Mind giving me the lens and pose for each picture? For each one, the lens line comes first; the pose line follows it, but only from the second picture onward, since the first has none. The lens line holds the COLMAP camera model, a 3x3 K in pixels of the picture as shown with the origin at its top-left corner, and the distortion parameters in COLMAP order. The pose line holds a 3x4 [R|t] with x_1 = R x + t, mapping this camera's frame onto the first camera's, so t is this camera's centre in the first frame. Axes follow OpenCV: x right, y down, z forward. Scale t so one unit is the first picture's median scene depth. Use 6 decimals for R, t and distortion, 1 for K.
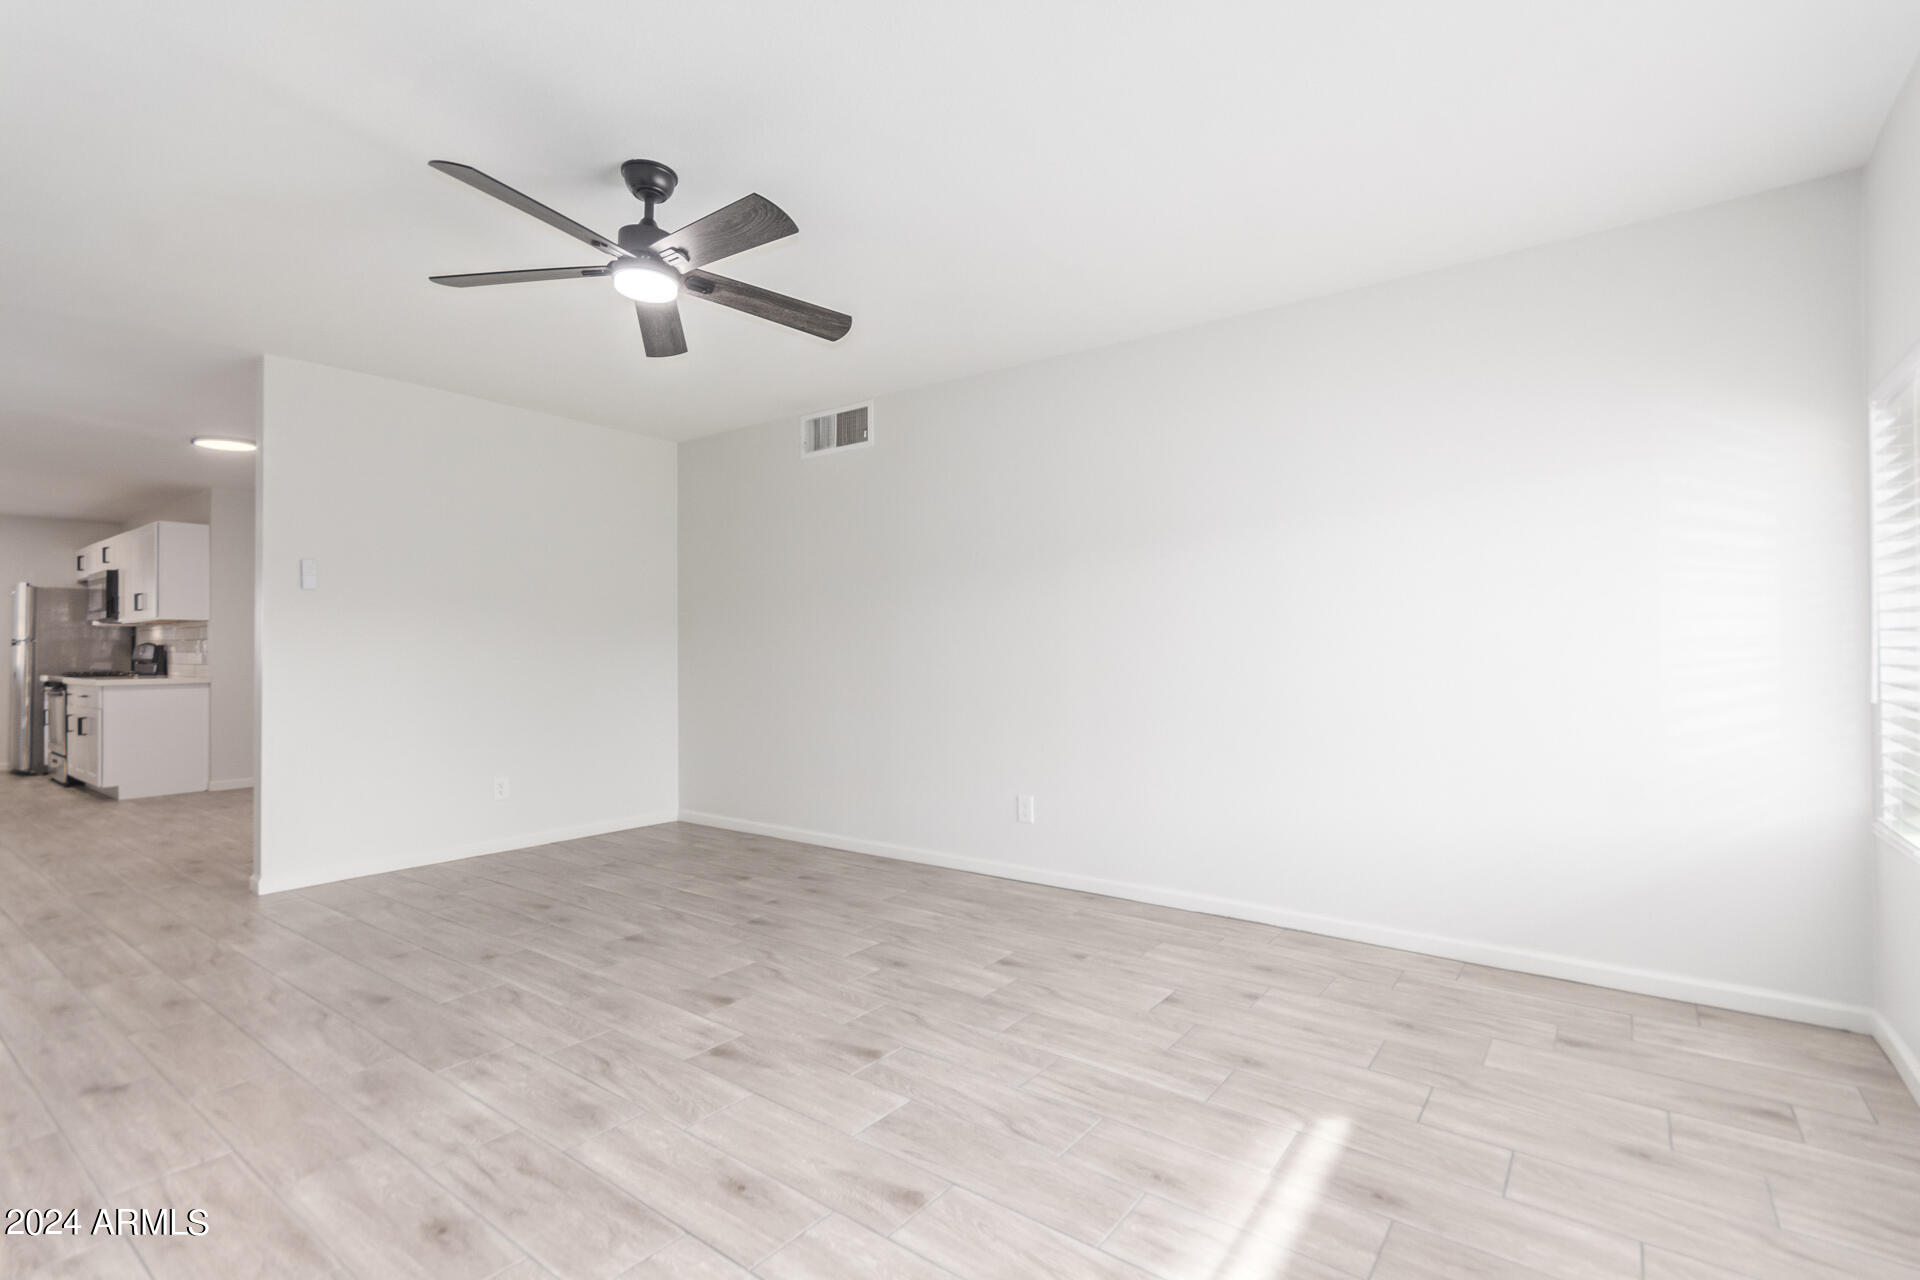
lens RADIAL K [[872.5, 0, 966.7], [0, 872.5, 630.6], [0, 0, 1]] dist [0.005388, -0.002128]
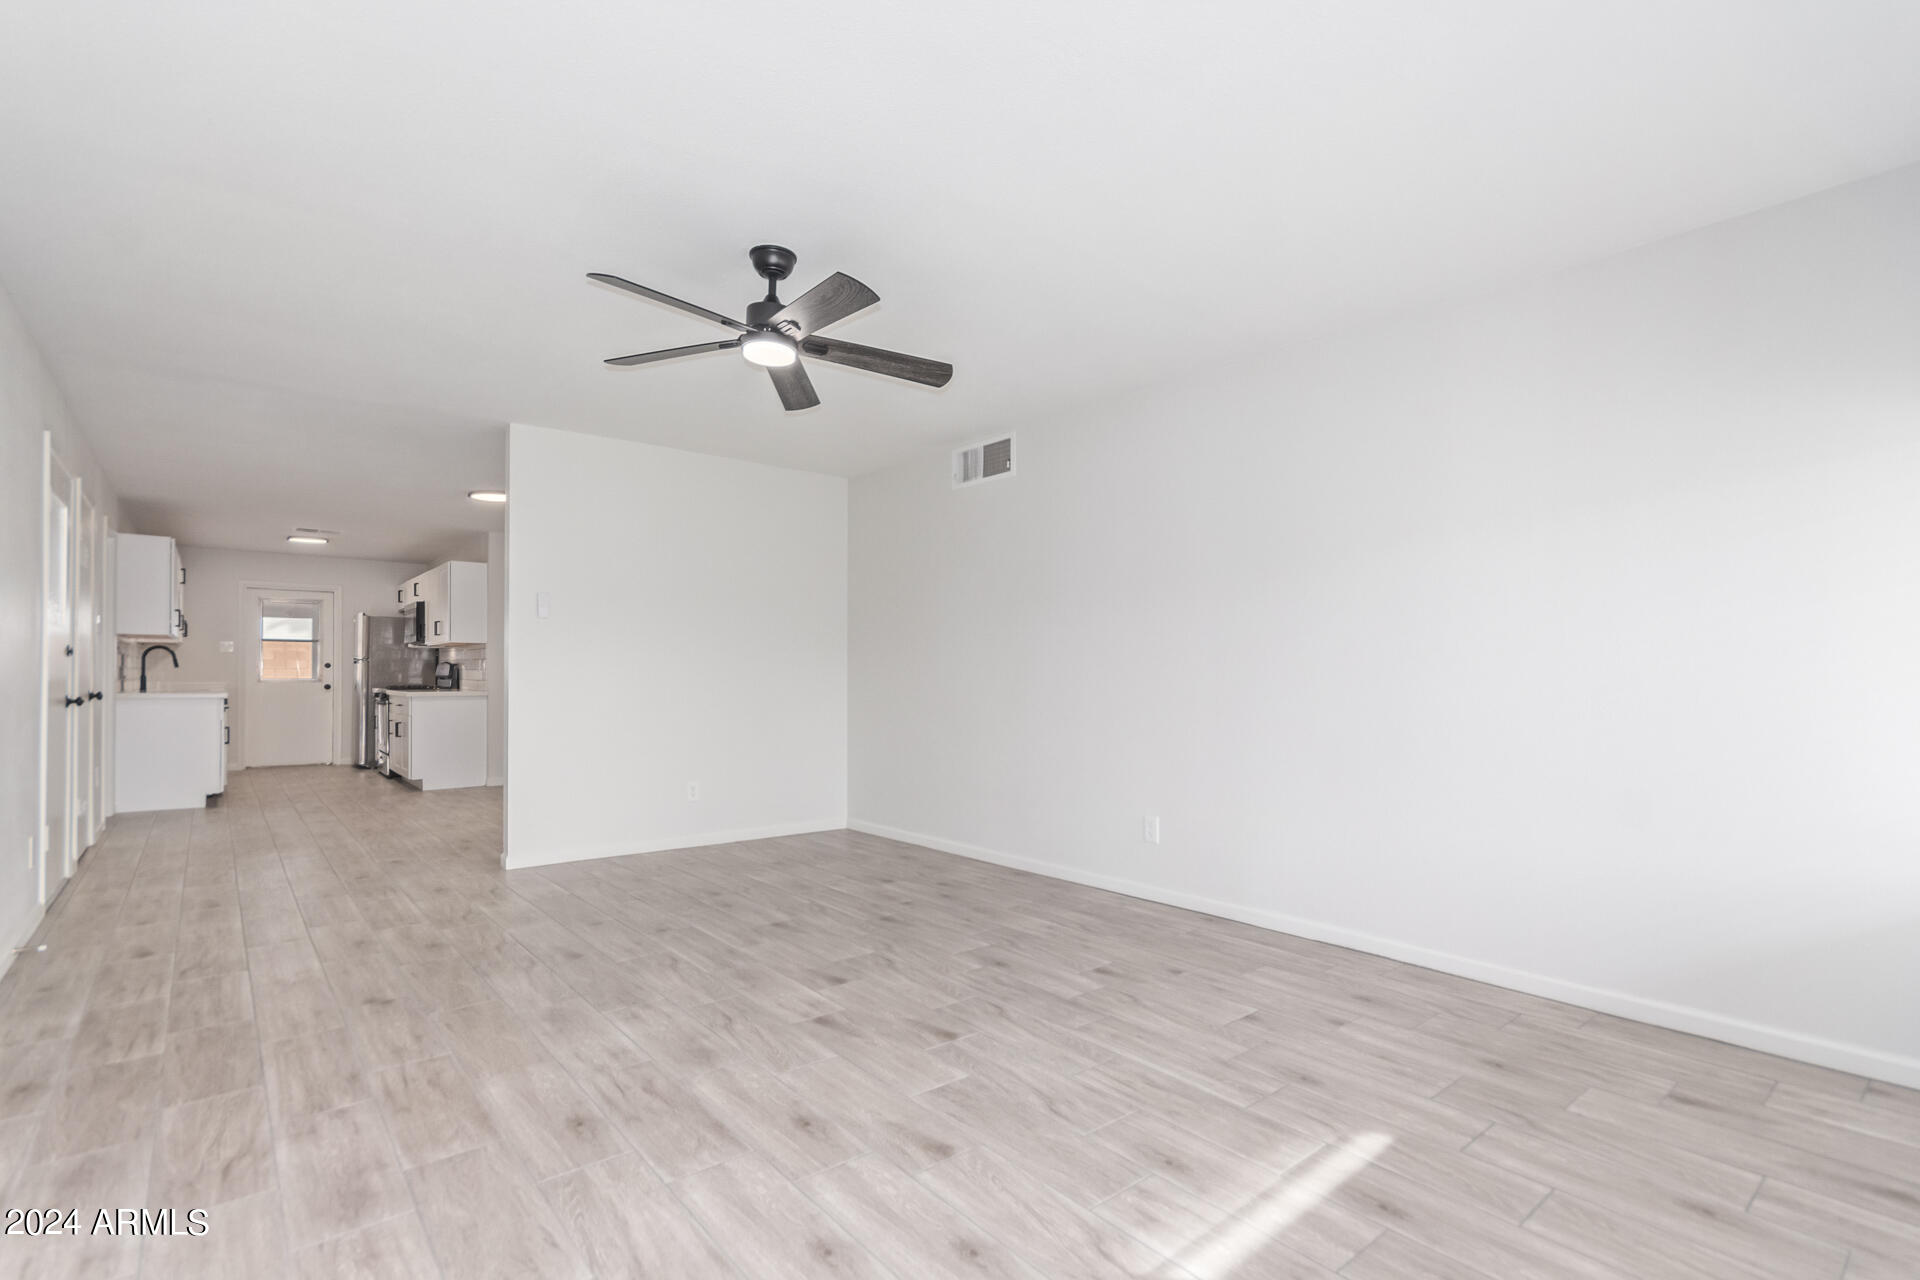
lens RADIAL K [[872.5, 0, 953.6], [0, 872.5, 655.6], [0, 0, 1]] dist [0.005388, -0.002128]
pose [[0.973443, 0.002874, -0.228912, 0.138102], [-0.002243, 0.999993, 0.003016, 0.000323], [0.228919, -0.002423, 0.973443, -0.069544]]
